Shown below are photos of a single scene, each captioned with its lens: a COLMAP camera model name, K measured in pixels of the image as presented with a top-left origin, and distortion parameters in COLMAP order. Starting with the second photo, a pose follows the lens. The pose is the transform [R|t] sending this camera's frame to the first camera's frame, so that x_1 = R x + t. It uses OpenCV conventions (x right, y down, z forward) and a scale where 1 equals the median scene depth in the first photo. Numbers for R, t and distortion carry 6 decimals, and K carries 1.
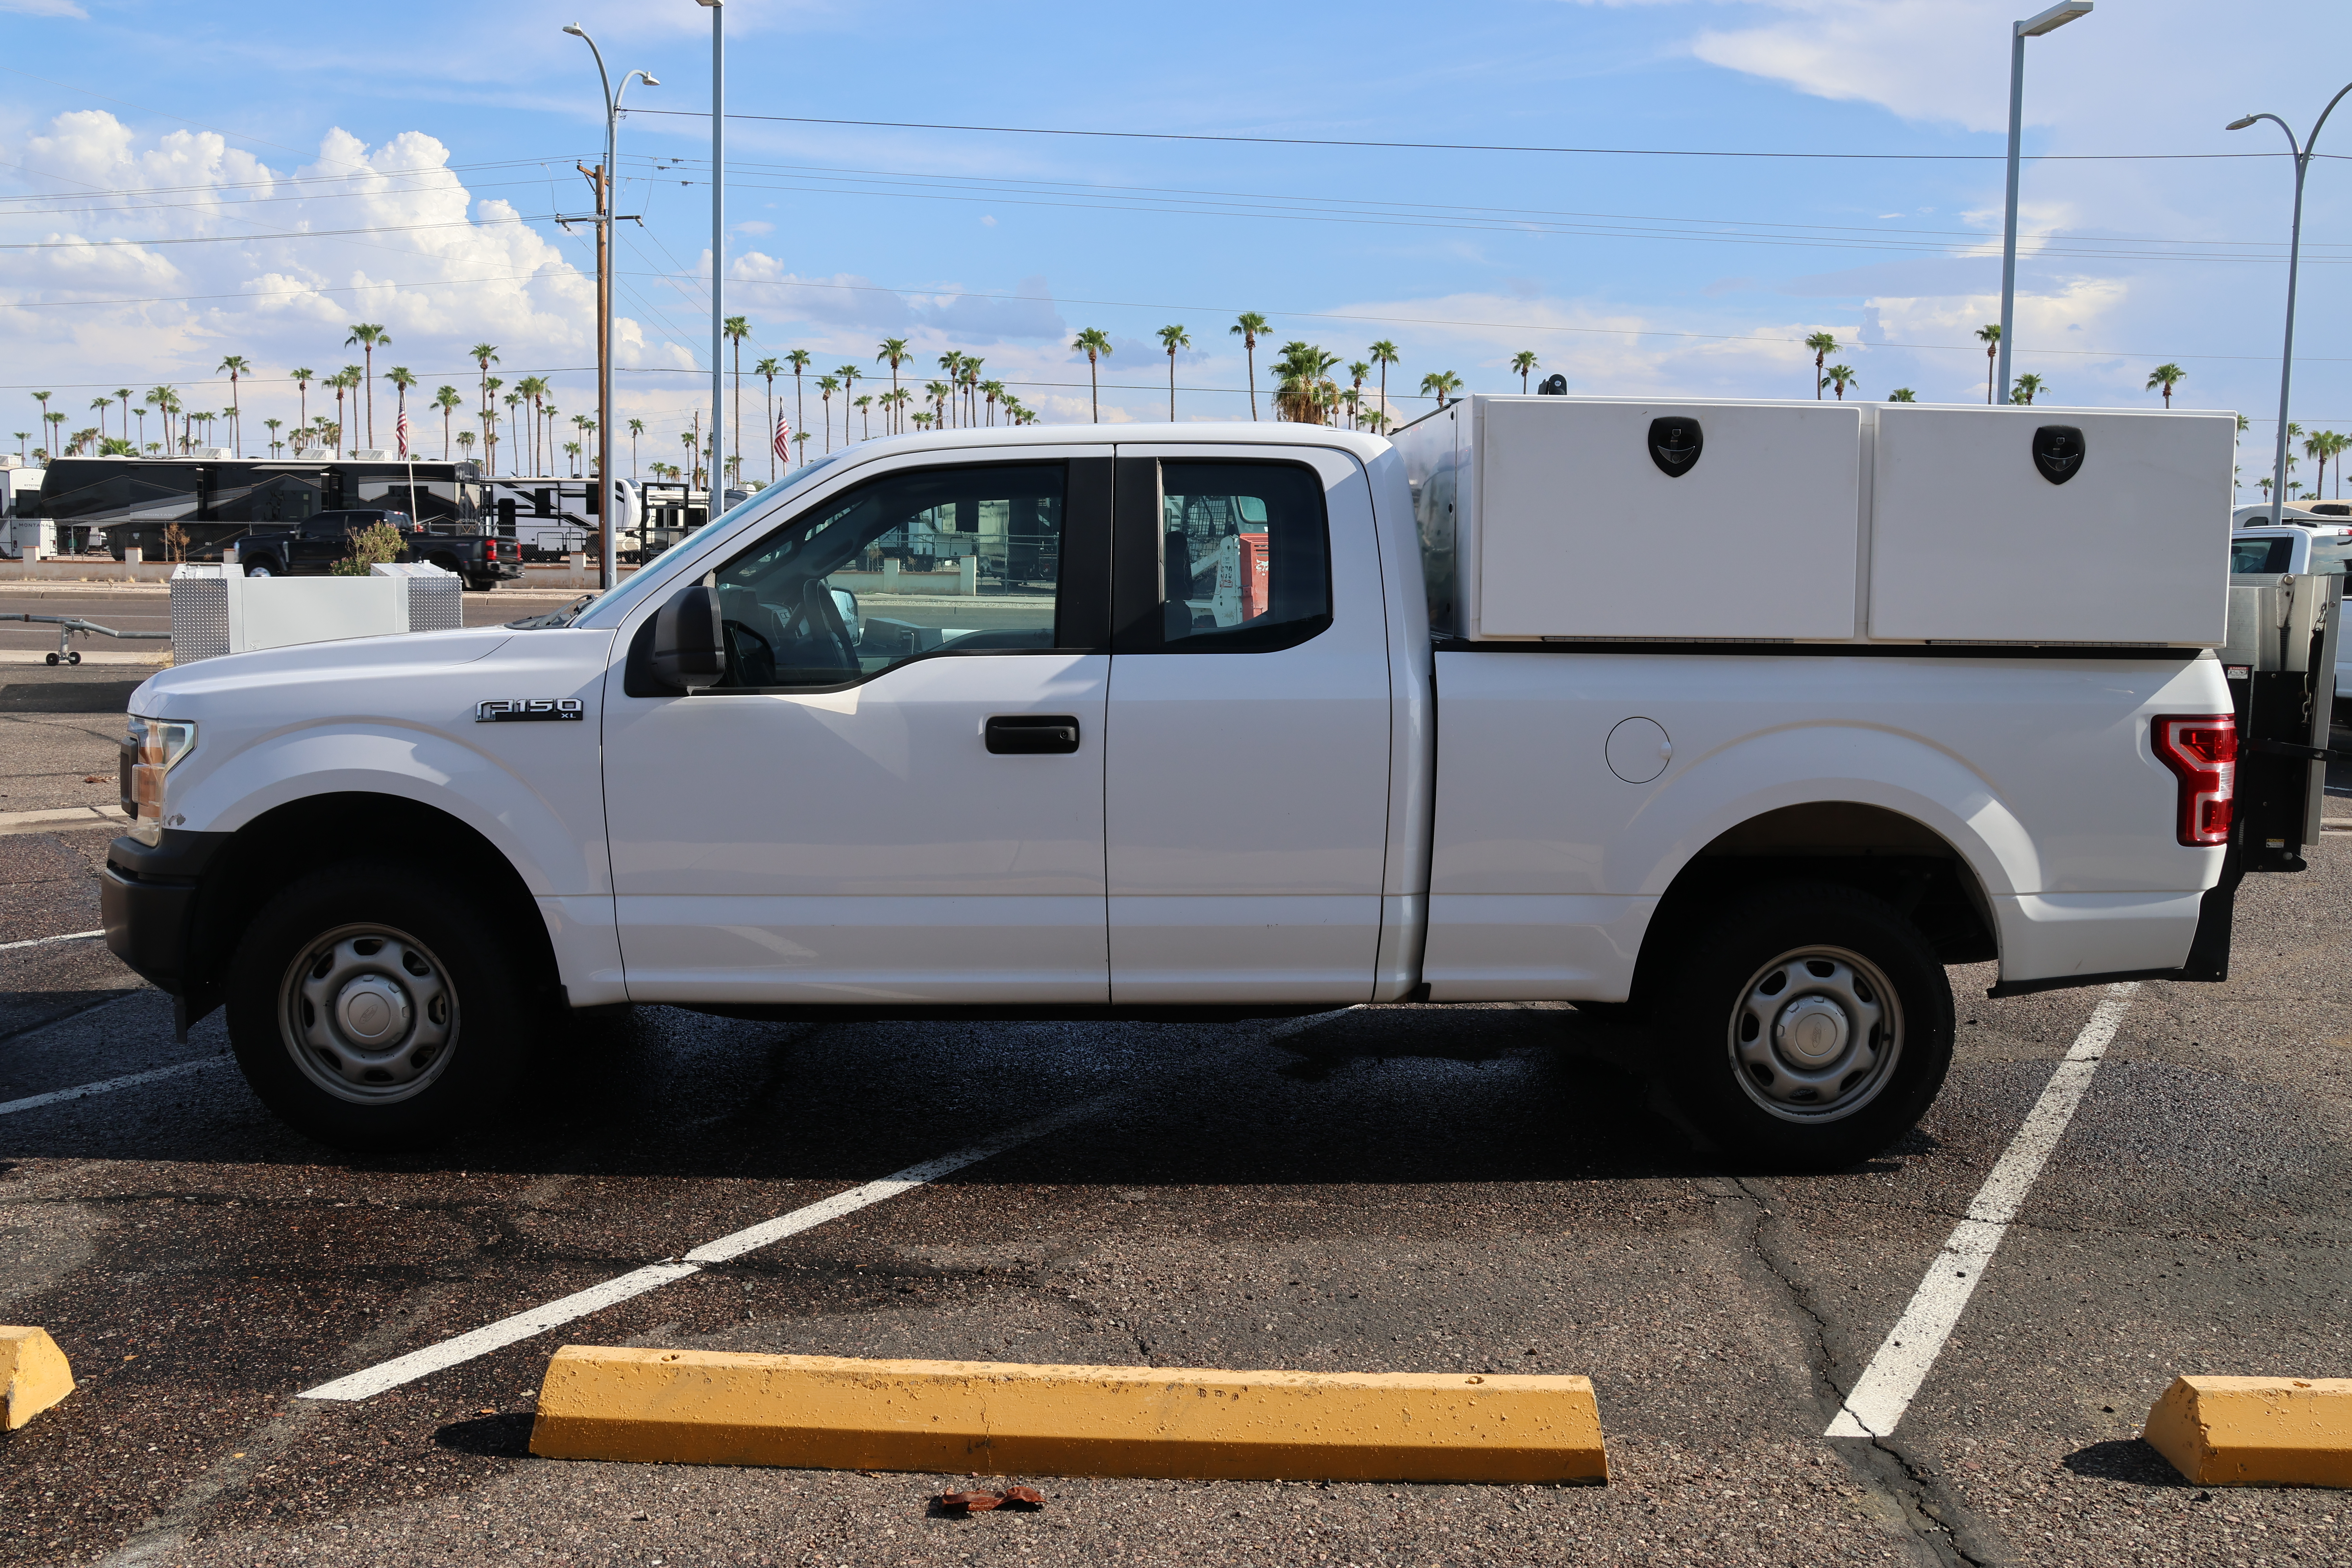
lens RADIAL K [[2053.2, 0, 1207.0], [0, 2053.2, 769.7], [0, 0, 1]] dist [-0.155582, 0.147668]
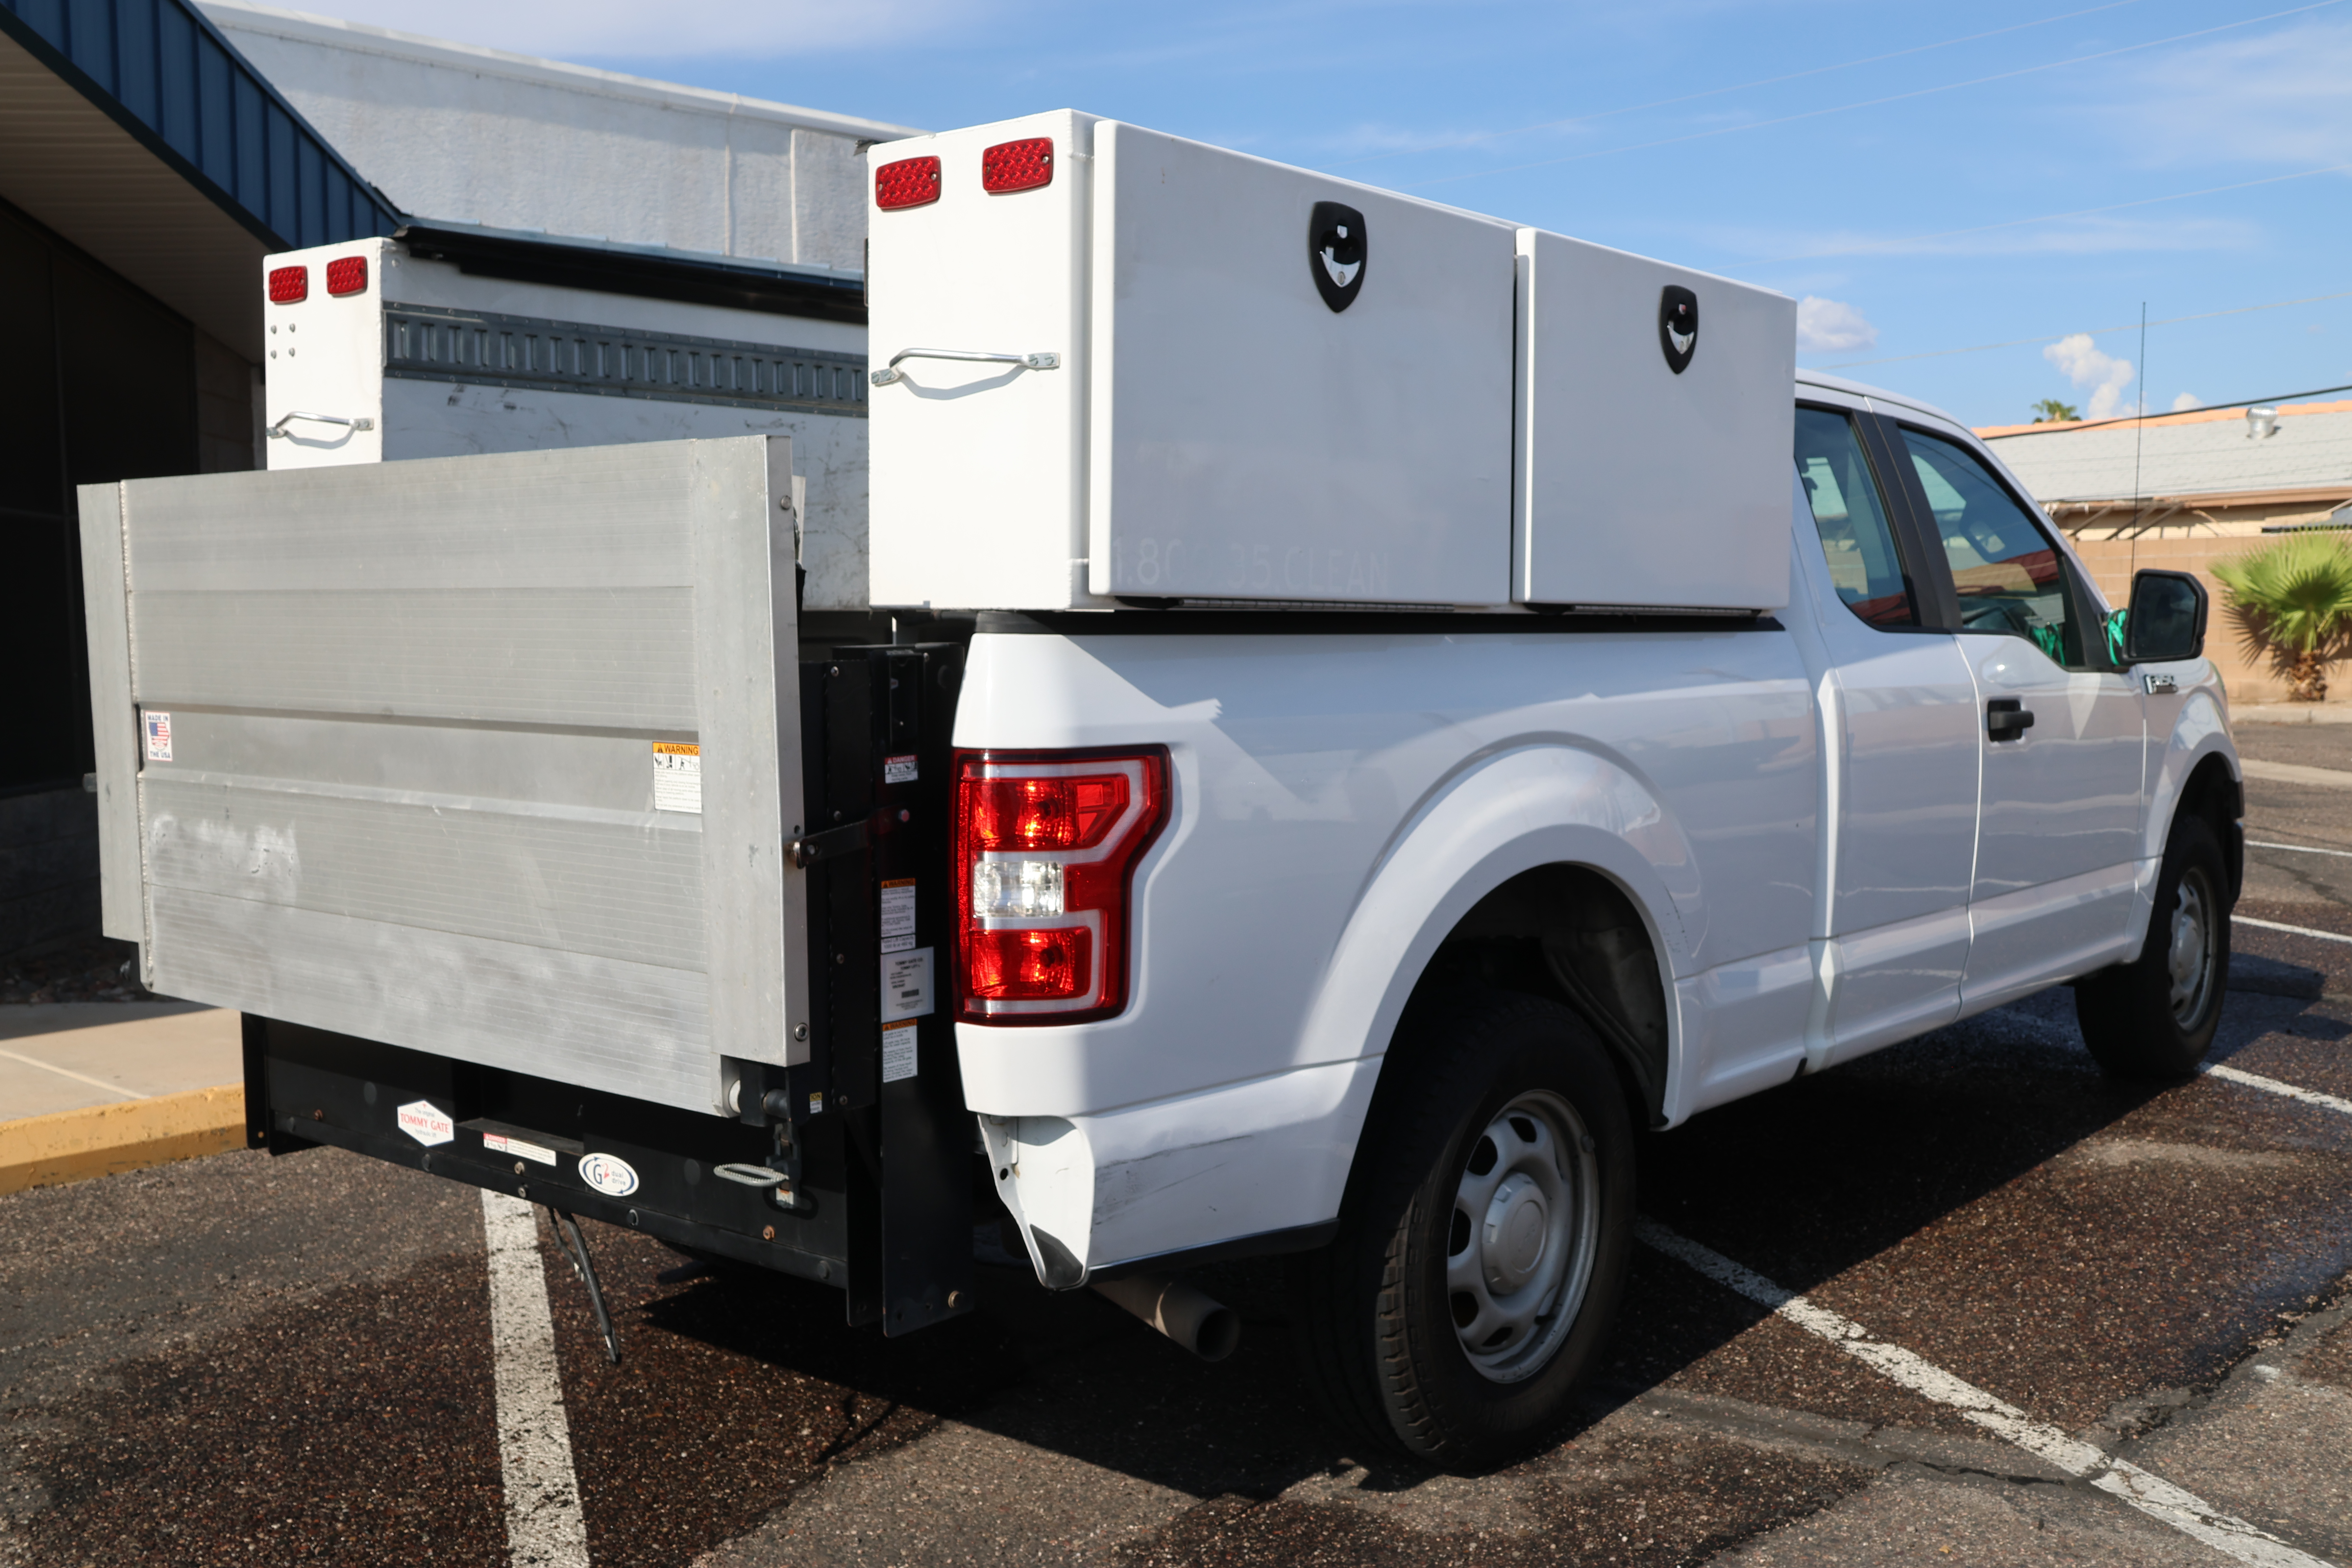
lens RADIAL K [[2333.1, 0, 1176.0], [0, 2333.1, 784.0], [0, 0, 1]] dist [-0.113471, 0.236764]
pose [[-0.672604, 0.040190, -0.738910, 0.881673], [-0.083781, 0.987968, 0.130000, -0.128602], [0.735244, 0.149345, -0.661144, 1.746047]]
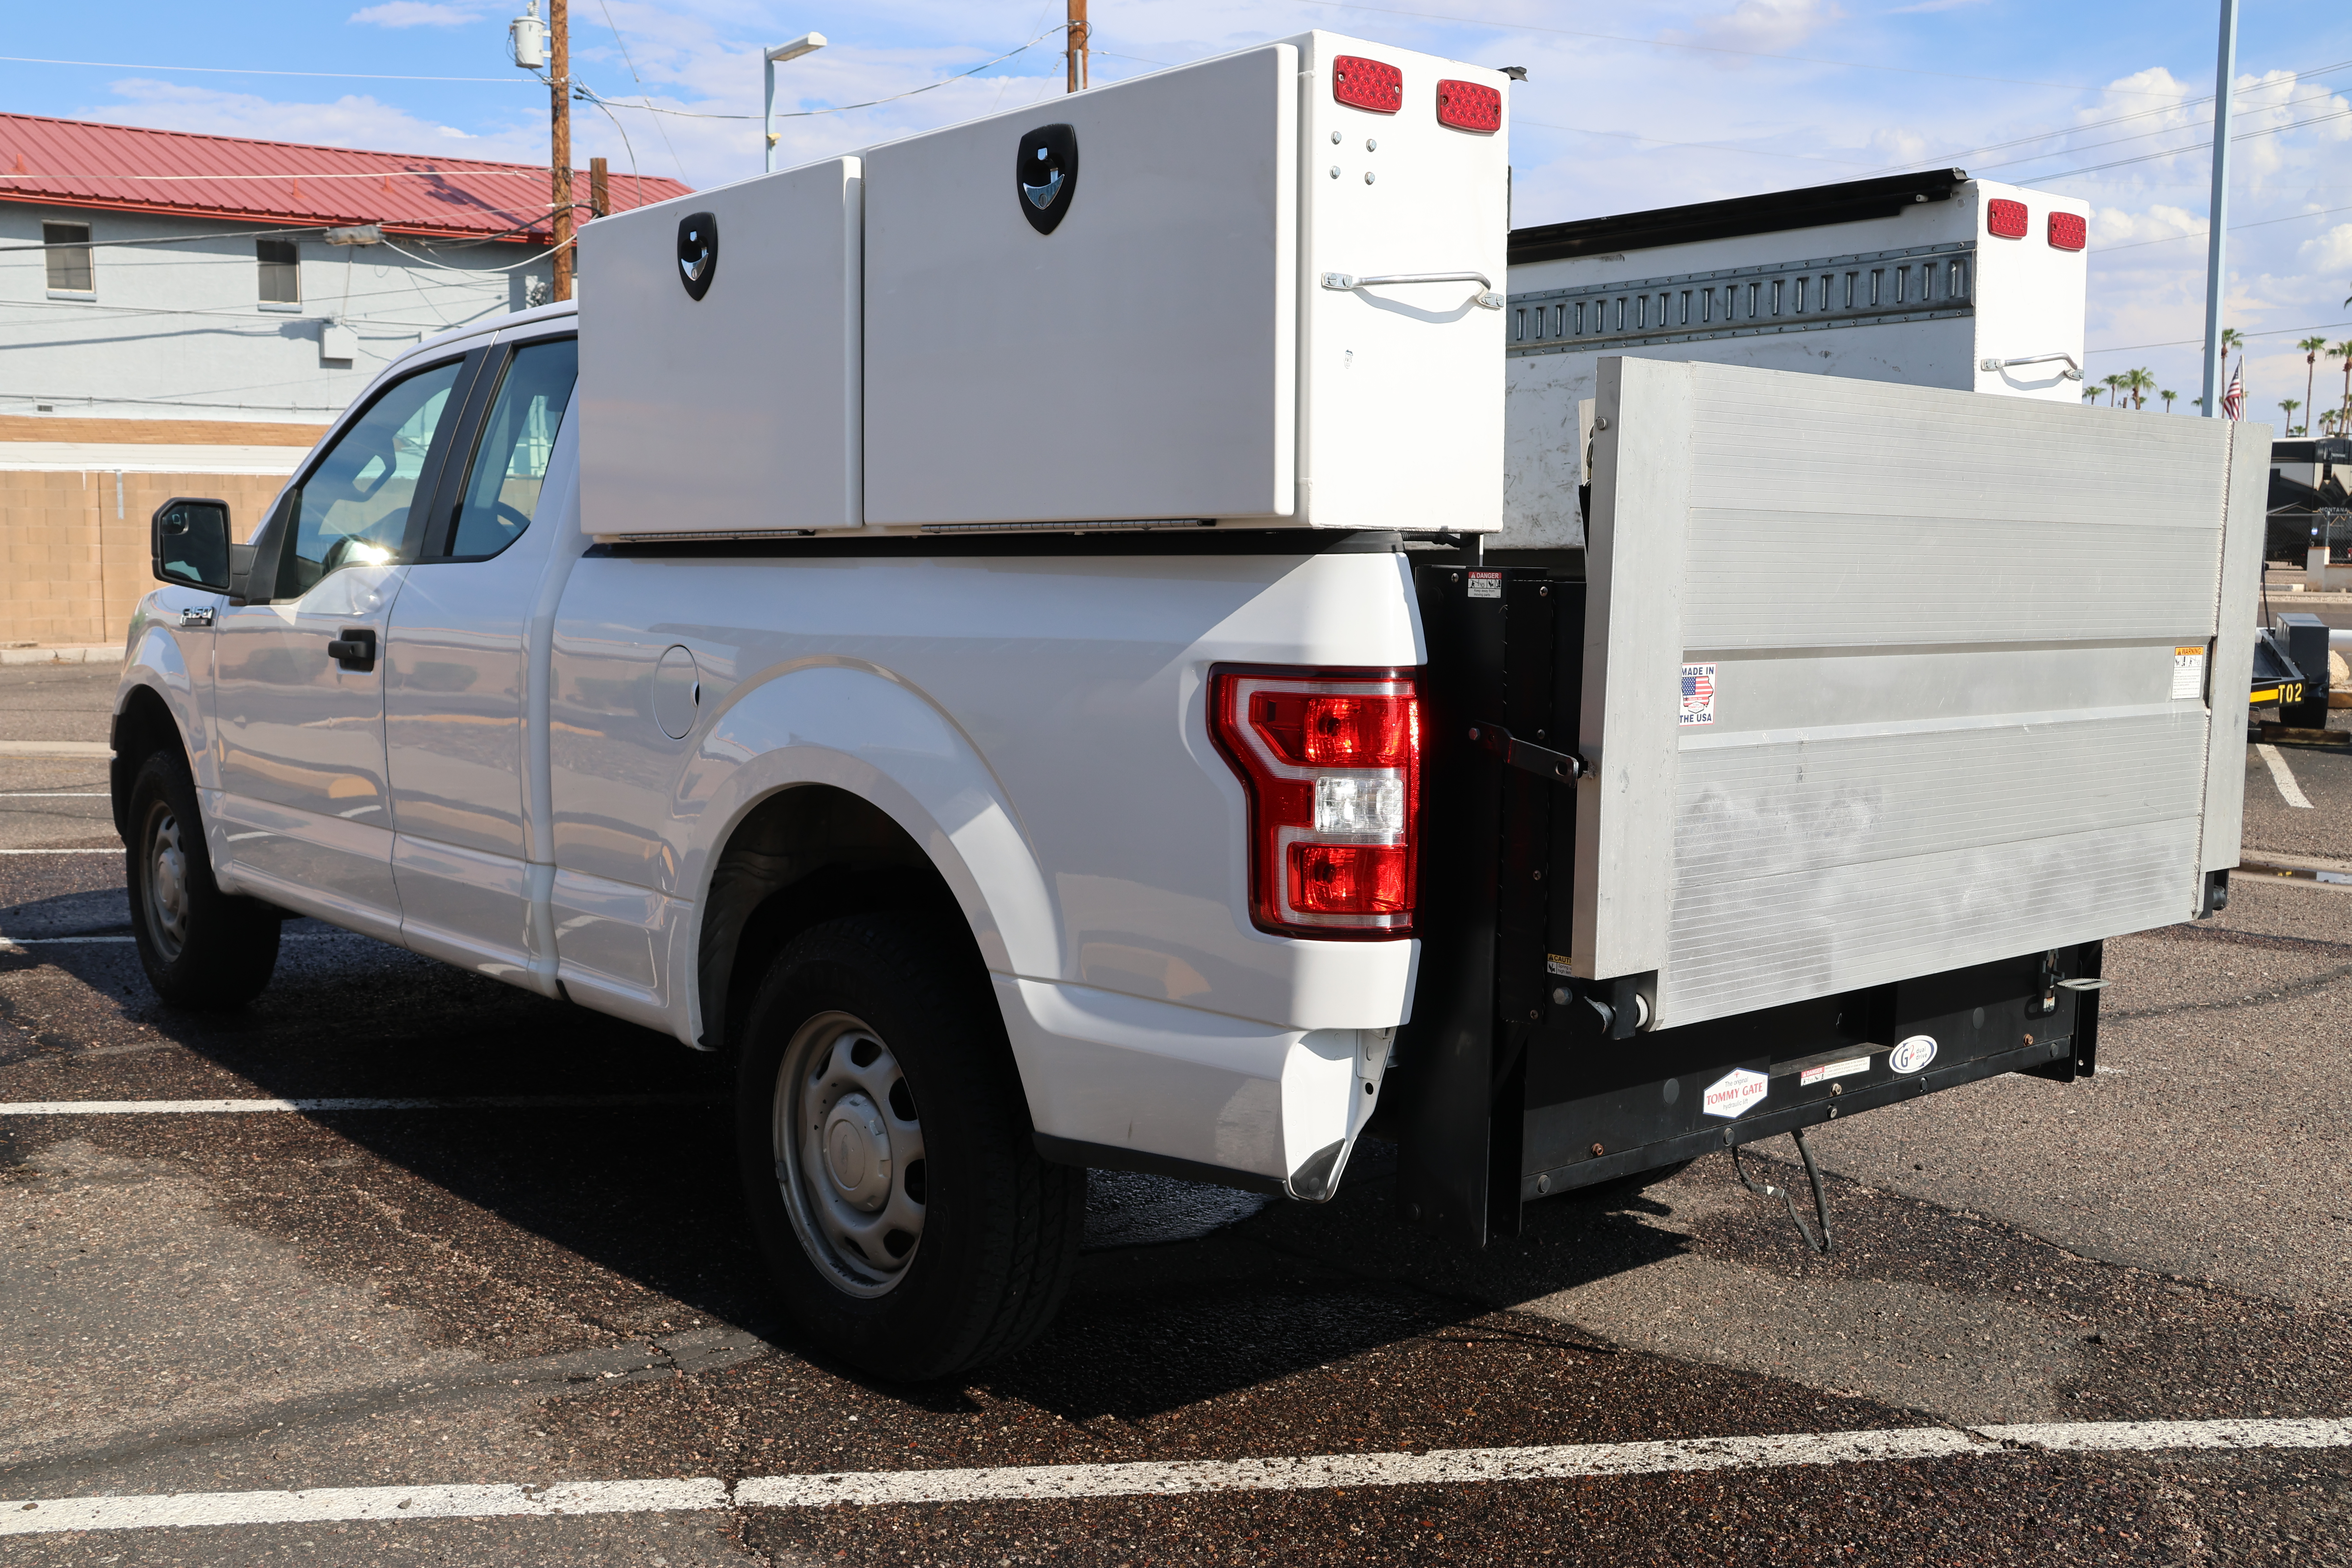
lens RADIAL K [[2333.1, 0, 1176.0], [0, 2333.1, 784.0], [0, 0, 1]] dist [-0.113471, 0.236764]
pose [[0.605712, 0.066949, -0.792863, 0.935462], [-0.076189, 0.996755, 0.025960, -0.011423], [0.792028, 0.044683, 0.608847, 0.634427]]
